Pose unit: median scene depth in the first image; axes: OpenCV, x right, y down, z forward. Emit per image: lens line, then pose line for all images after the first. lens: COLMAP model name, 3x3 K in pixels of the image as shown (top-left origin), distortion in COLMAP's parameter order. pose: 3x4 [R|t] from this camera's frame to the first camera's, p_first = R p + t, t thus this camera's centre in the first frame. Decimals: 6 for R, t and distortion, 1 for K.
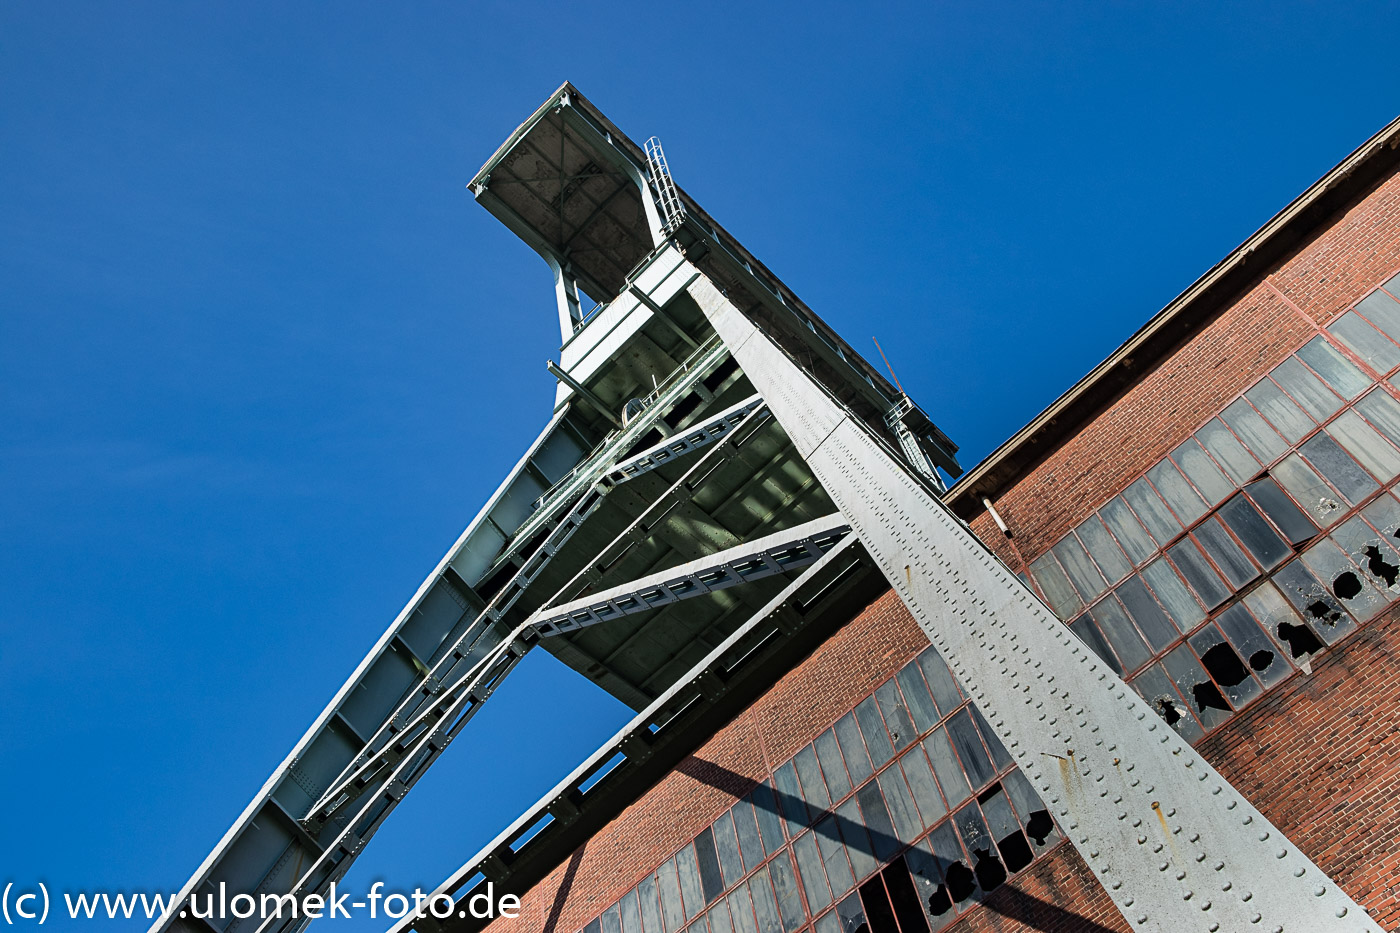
lens RADIAL K [[1468.5, 0, 700.0], [0, 1468.5, 466.5], [0, 0, 1]] dist [0.088239, 0.002772]
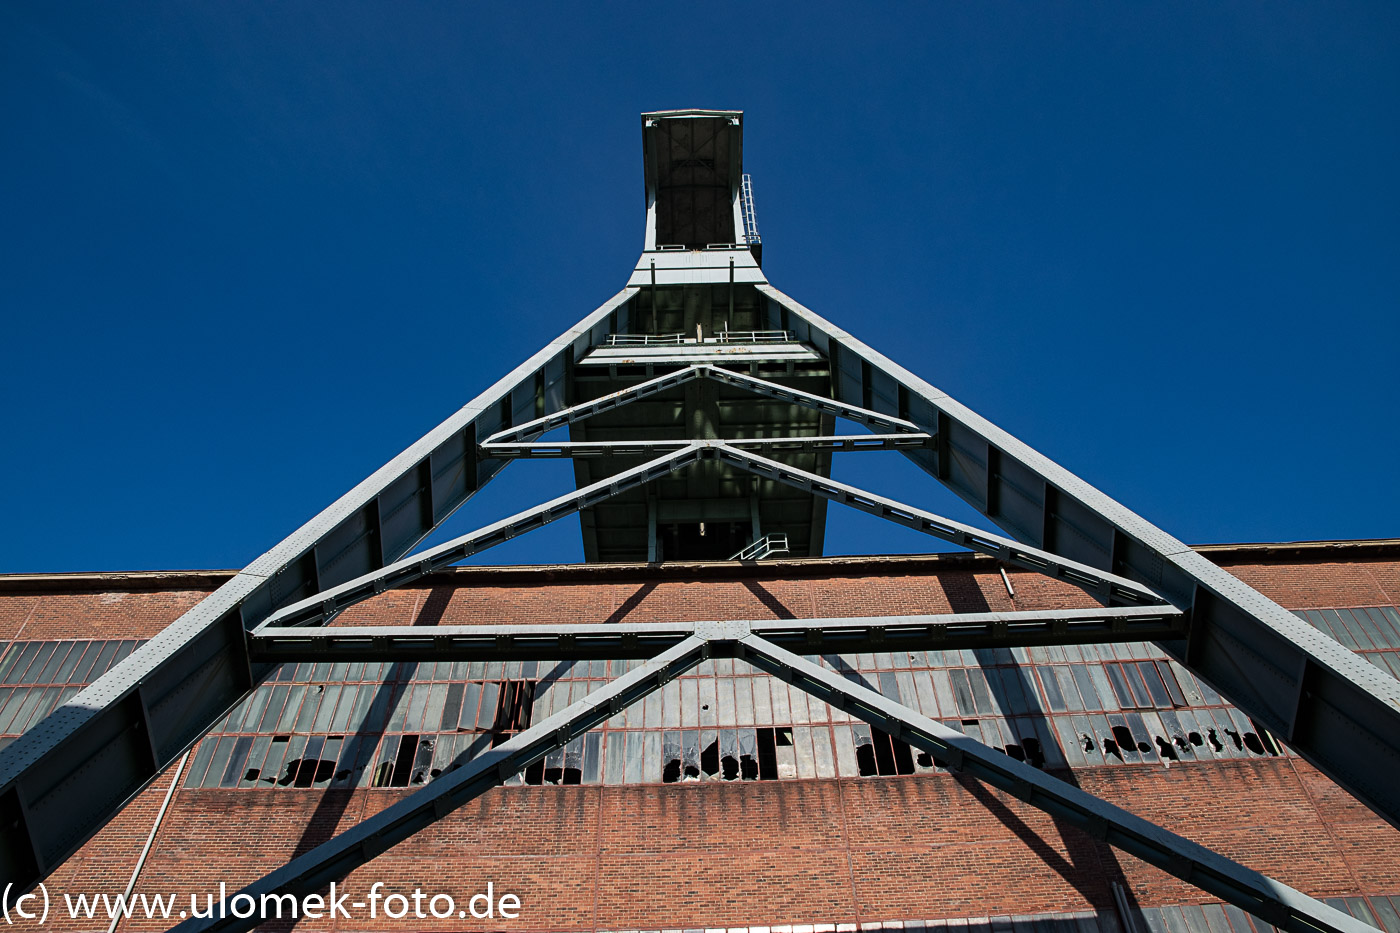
lens RADIAL K [[1022.1, 0, 700.0], [0, 1022.1, 466.5], [0, 0, 1]] dist [-0.103144, 0.002411]
pose [[0.725284, 0.611089, 0.317069, -0.574354], [-0.628345, 0.775781, -0.057849, 0.251347], [-0.281327, -0.157272, 0.946637, 0.030100]]
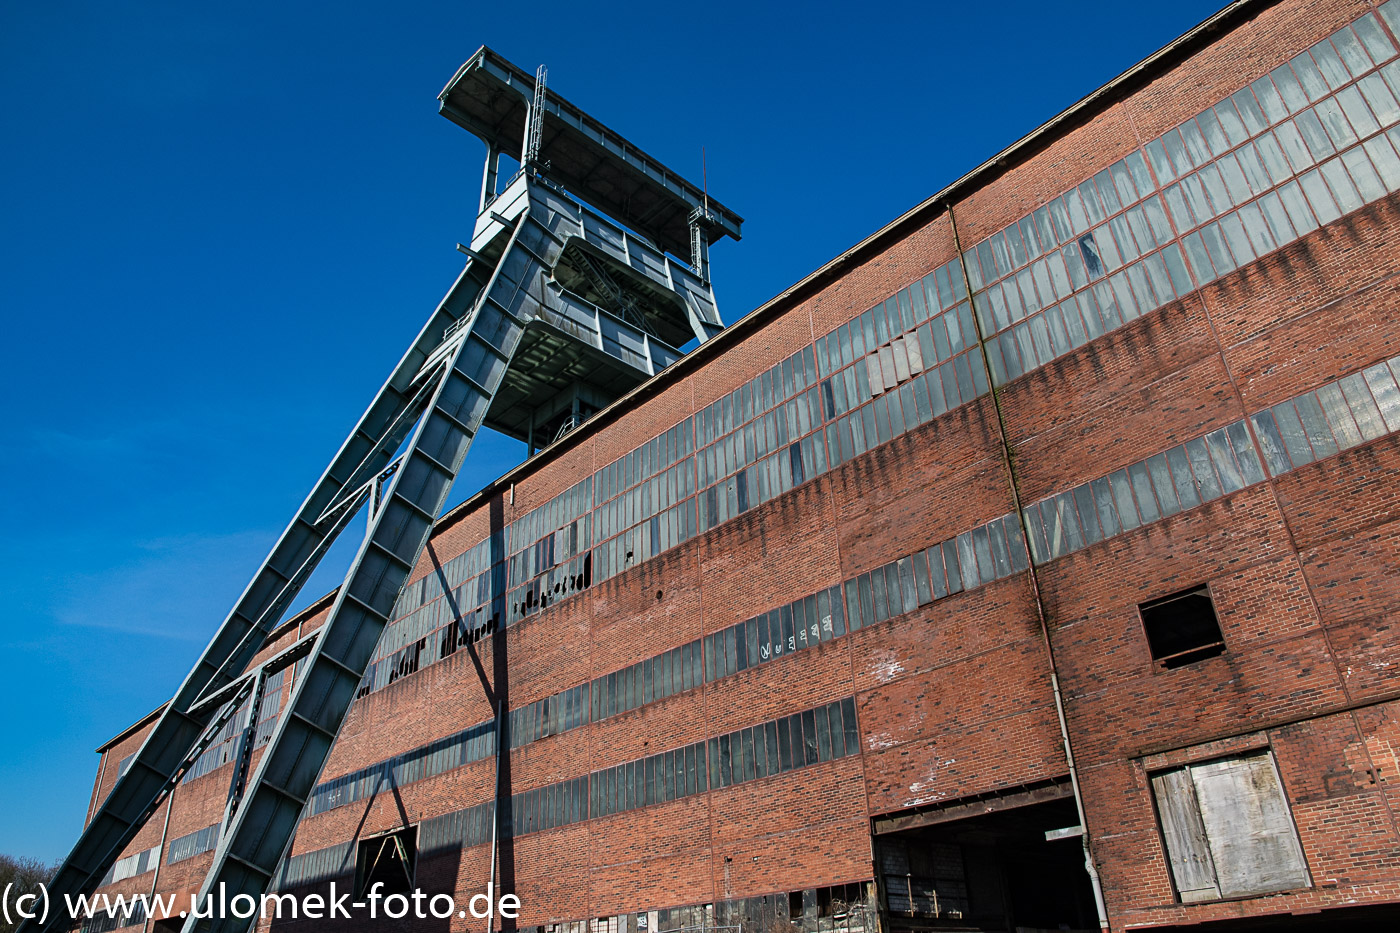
lens RADIAL K [[959.5, 0, 700.0], [0, 959.5, 466.5], [0, 0, 1]] dist [-0.077964, 0.000828]
pose [[0.993647, 0.076912, -0.082158, 0.768174], [-0.027244, 0.872704, 0.487489, -0.974769], [0.109194, -0.482153, 0.869255, -0.483077]]
